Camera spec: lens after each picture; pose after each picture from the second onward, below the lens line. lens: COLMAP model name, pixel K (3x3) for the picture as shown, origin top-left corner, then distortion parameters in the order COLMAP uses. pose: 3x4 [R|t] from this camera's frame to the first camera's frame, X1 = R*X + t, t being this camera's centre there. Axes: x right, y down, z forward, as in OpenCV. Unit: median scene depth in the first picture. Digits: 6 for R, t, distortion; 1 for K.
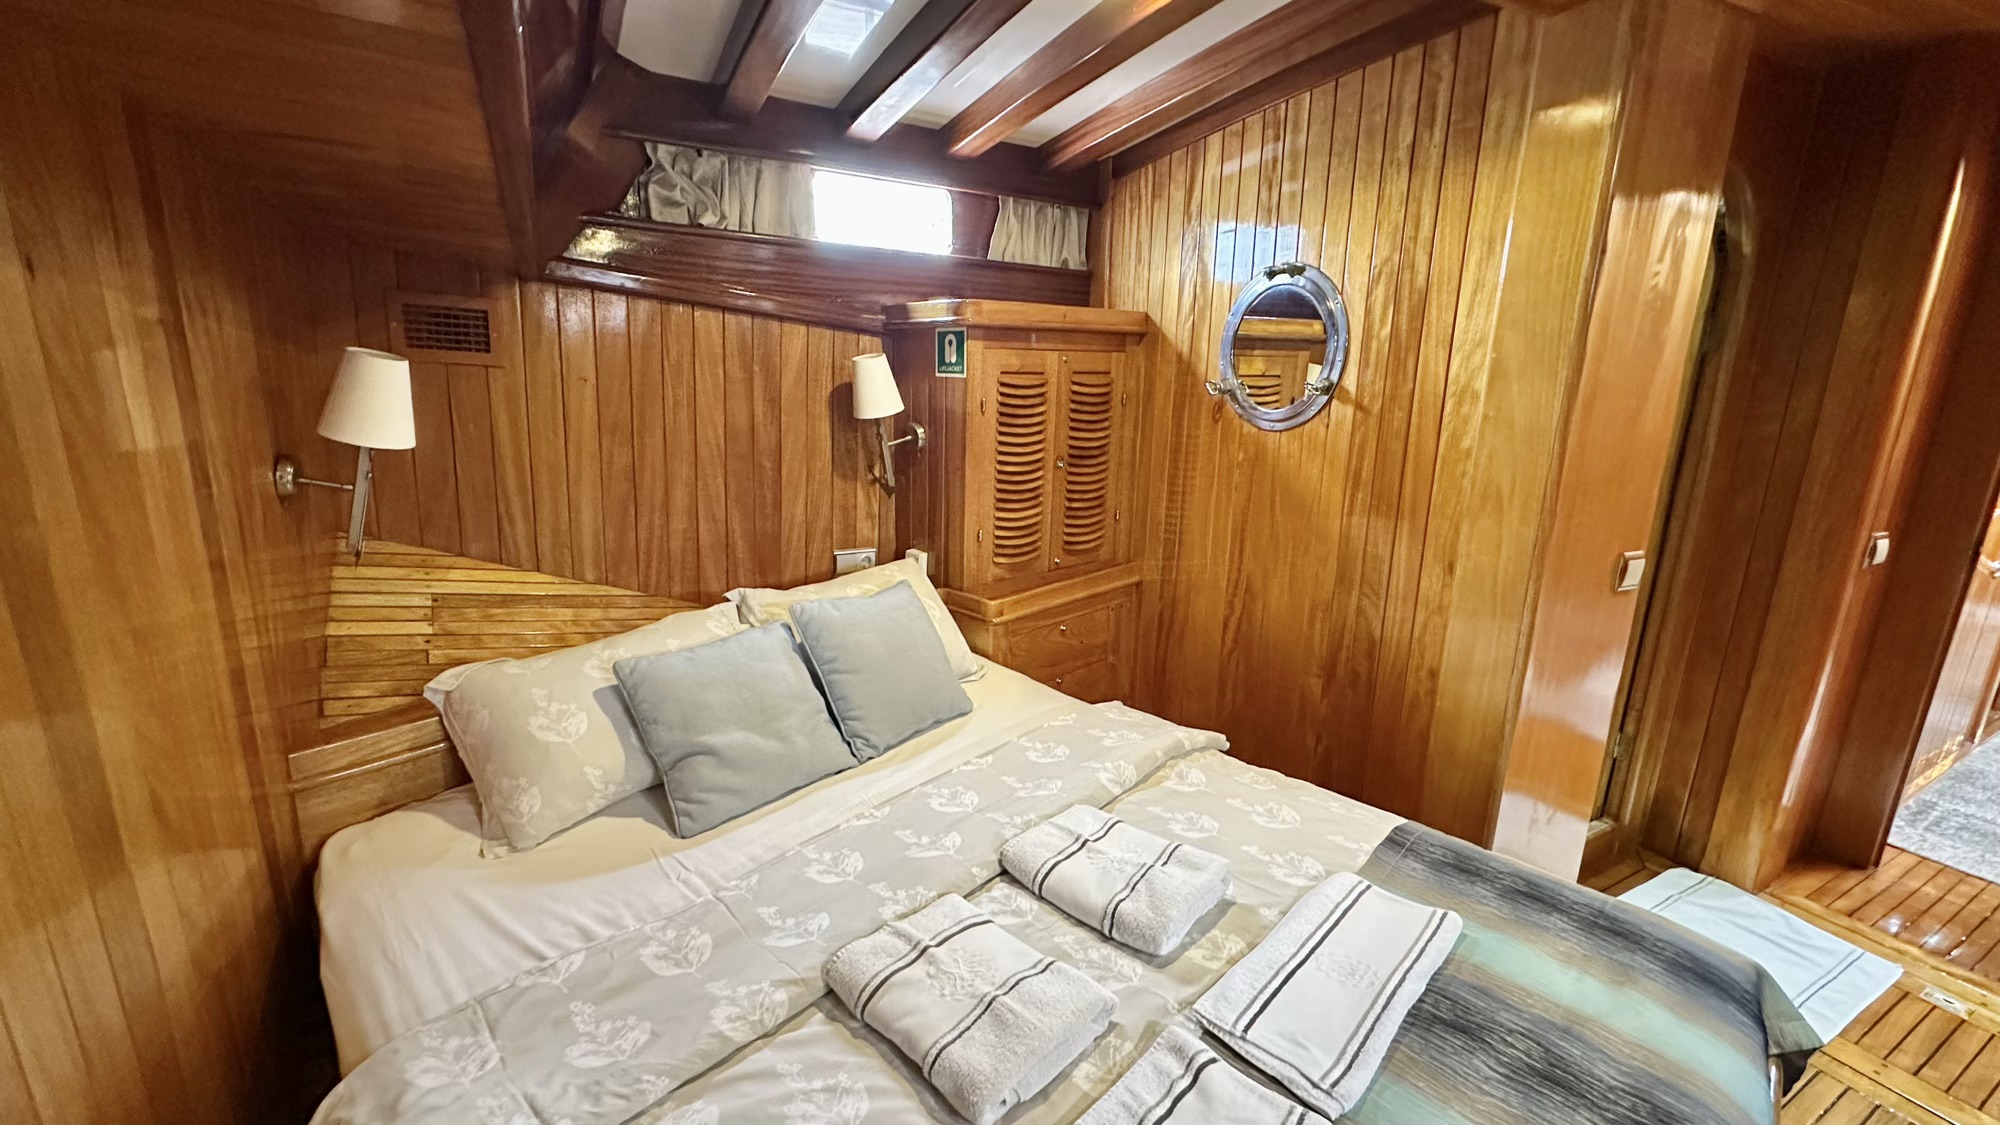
lens RADIAL K [[797.8, 0, 1000.0], [0, 797.8, 562.5], [0, 0, 1]] dist [-0.001300, -0.000123]
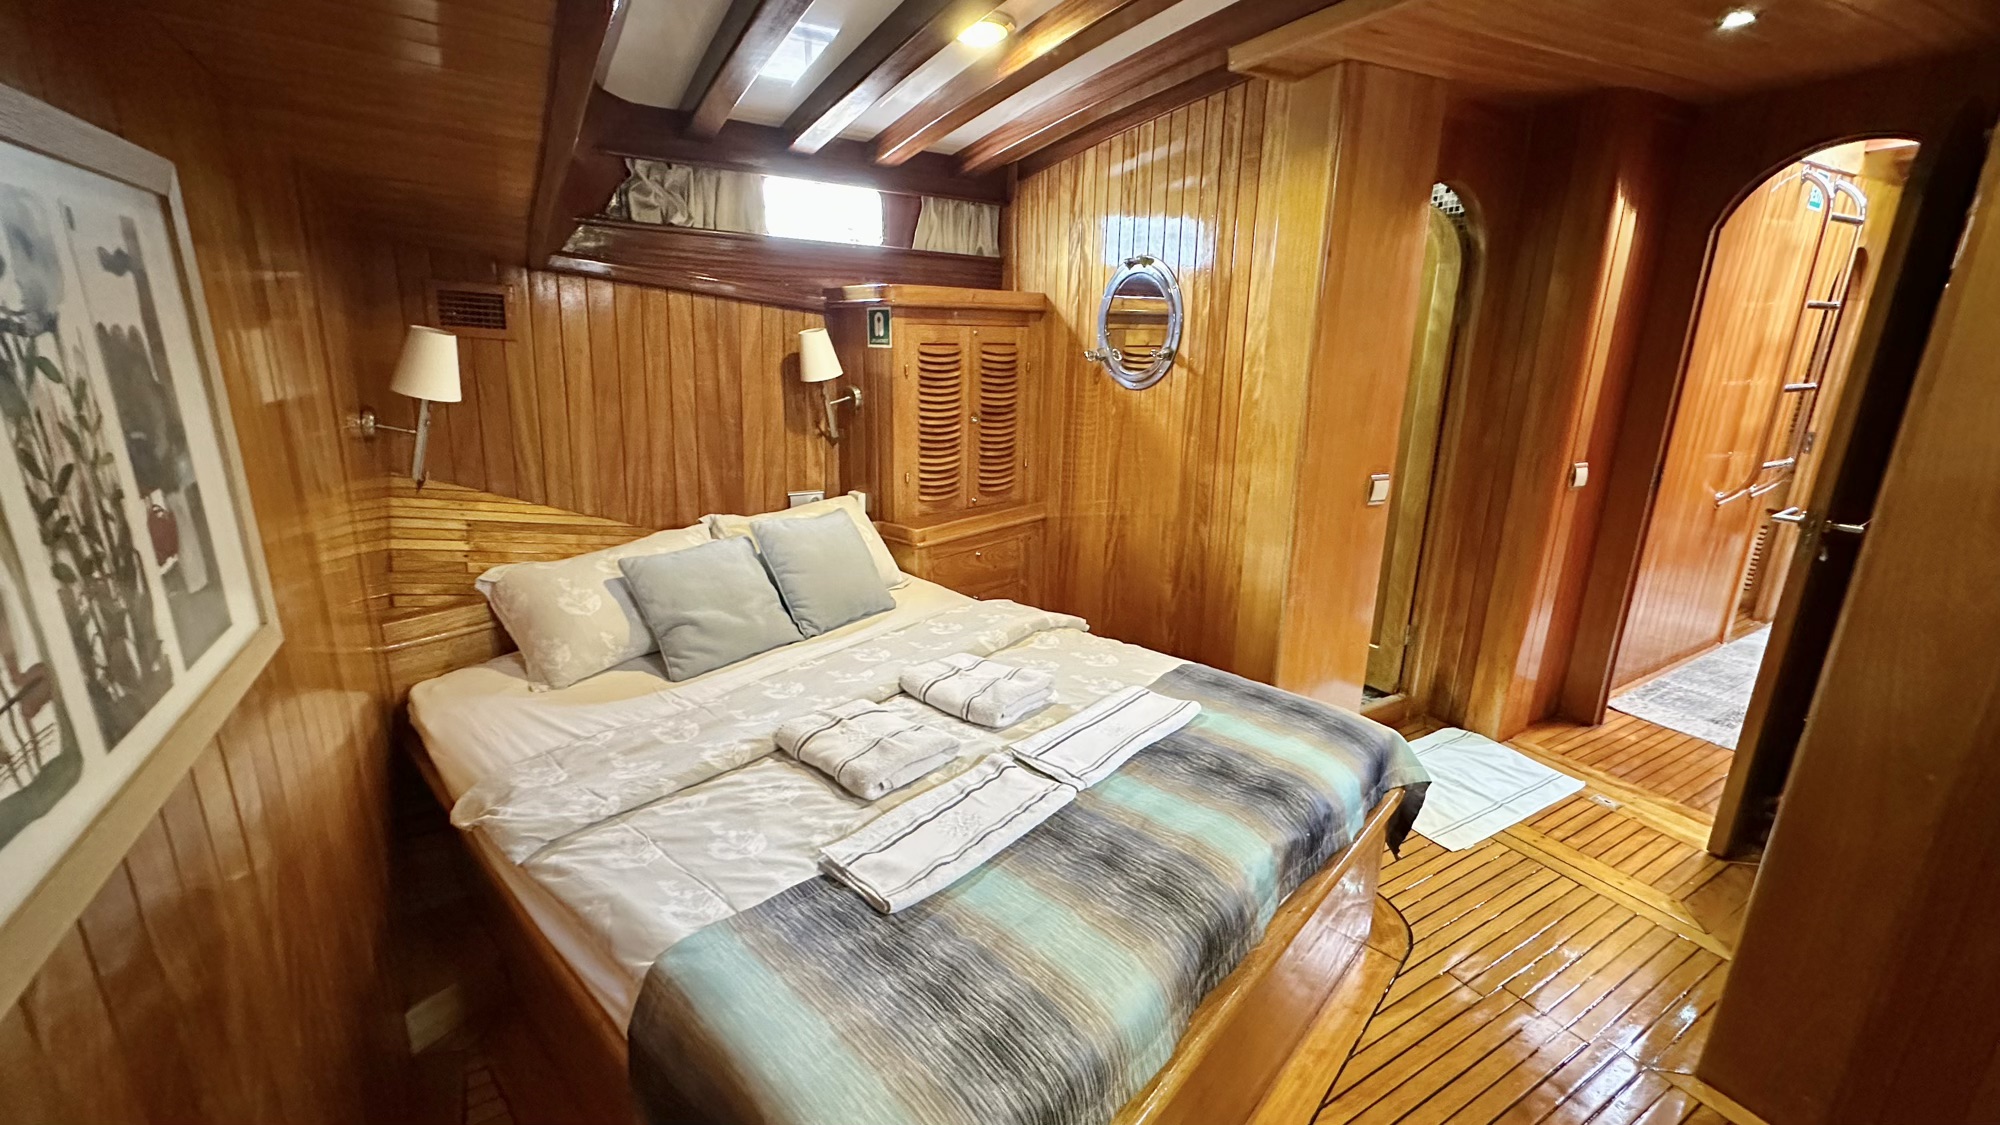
lens RADIAL K [[800.3, 0, 1000.0], [0, 800.3, 562.5], [0, 0, 1]] dist [0.001258, 0.000030]
pose [[0.999294, -0.013101, 0.035217, 0.084958], [0.012018, 0.999454, 0.030780, 0.071029], [-0.035601, -0.030335, 0.998906, -0.281943]]
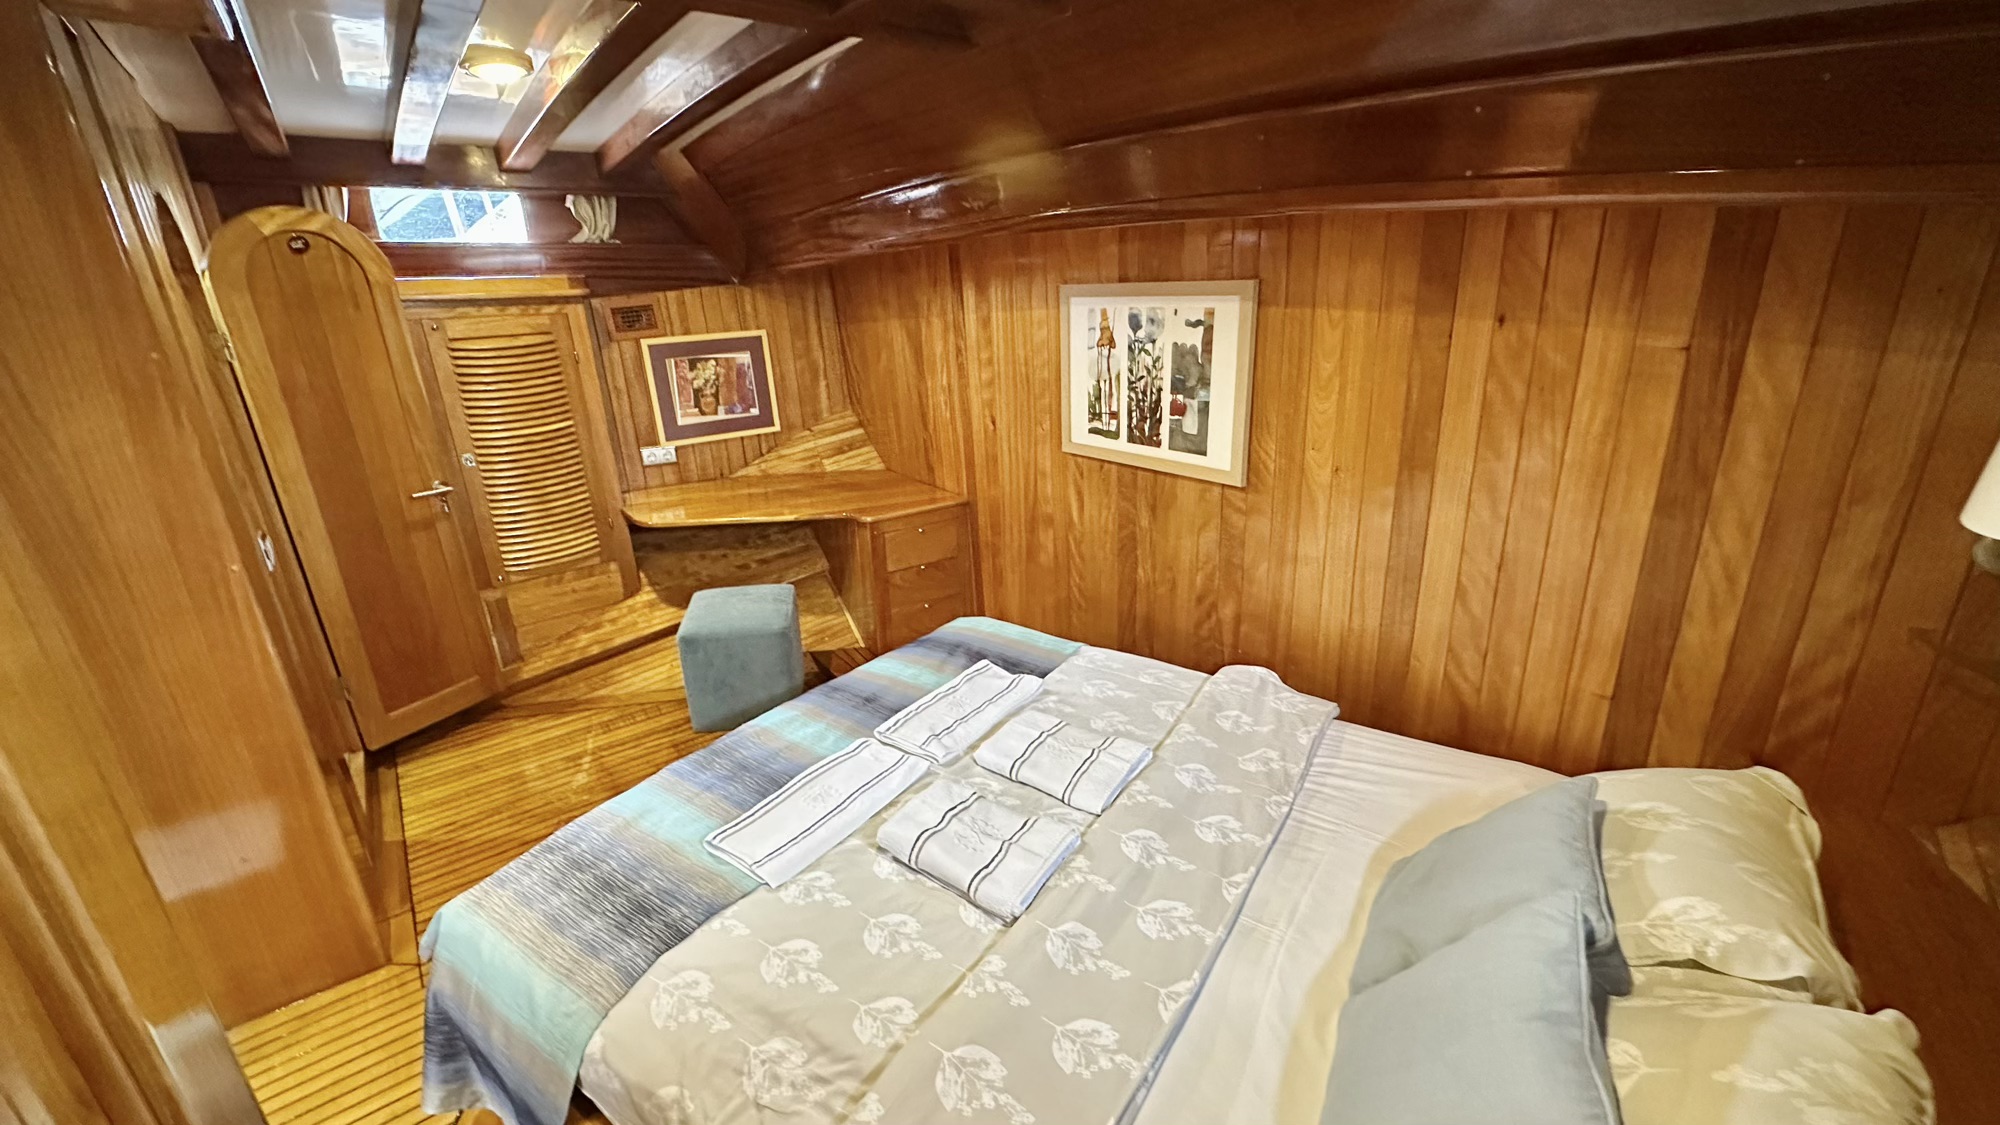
lens RADIAL K [[797.8, 0, 1000.0], [0, 797.8, 562.5], [0, 0, 1]] dist [-0.001300, -0.000123]
pose [[-0.984075, 0.063075, -0.166189, 0.170838], [-0.038769, 0.836259, 0.546963, -0.351112], [0.173476, 0.544695, -0.820496, 1.061675]]
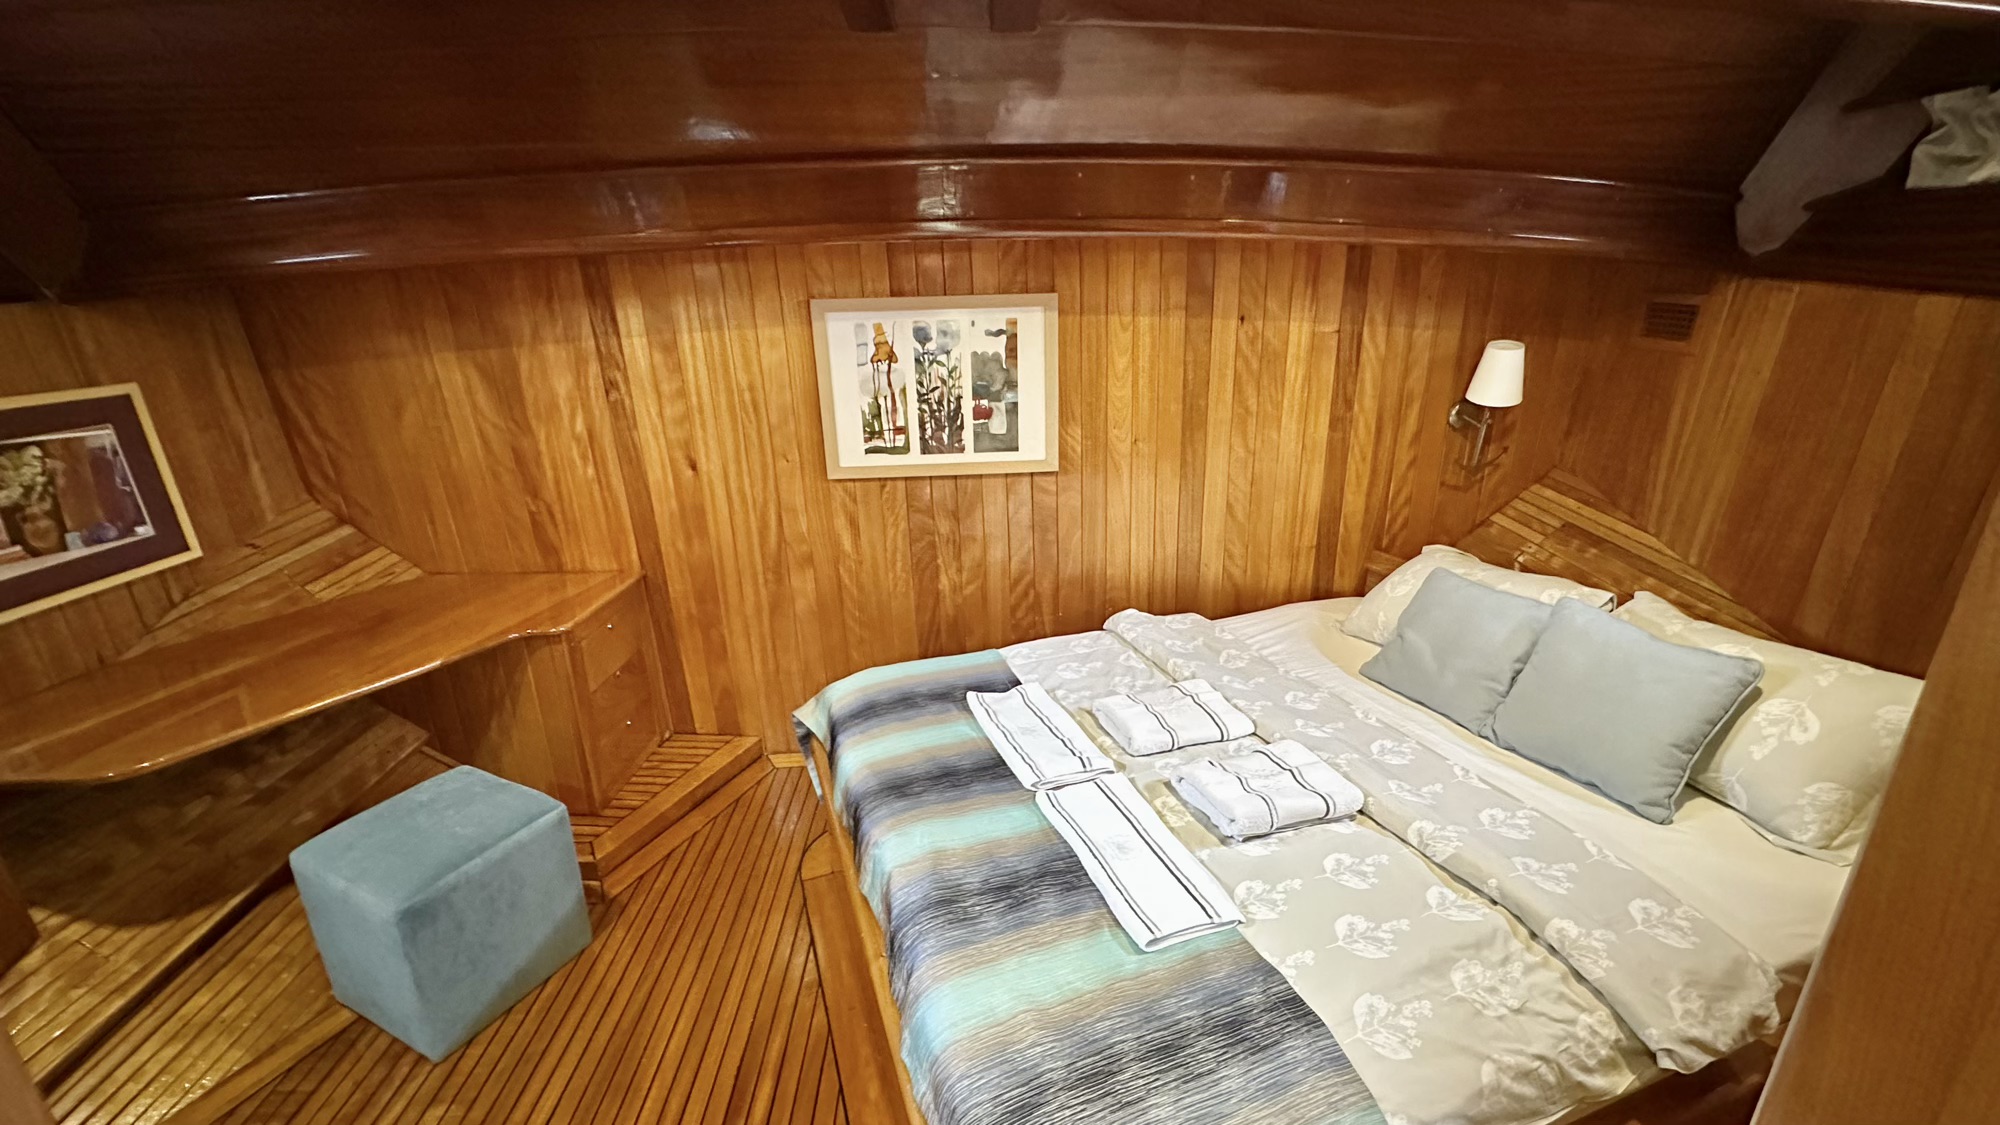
lens RADIAL K [[797.8, 0, 1000.0], [0, 797.8, 562.5], [0, 0, 1]] dist [-0.001300, -0.000123]
pose [[-0.427504, 0.272888, -0.861843, 0.800287], [-0.210193, 0.897219, 0.388351, -0.200387], [0.879238, 0.347175, -0.326205, 0.567836]]
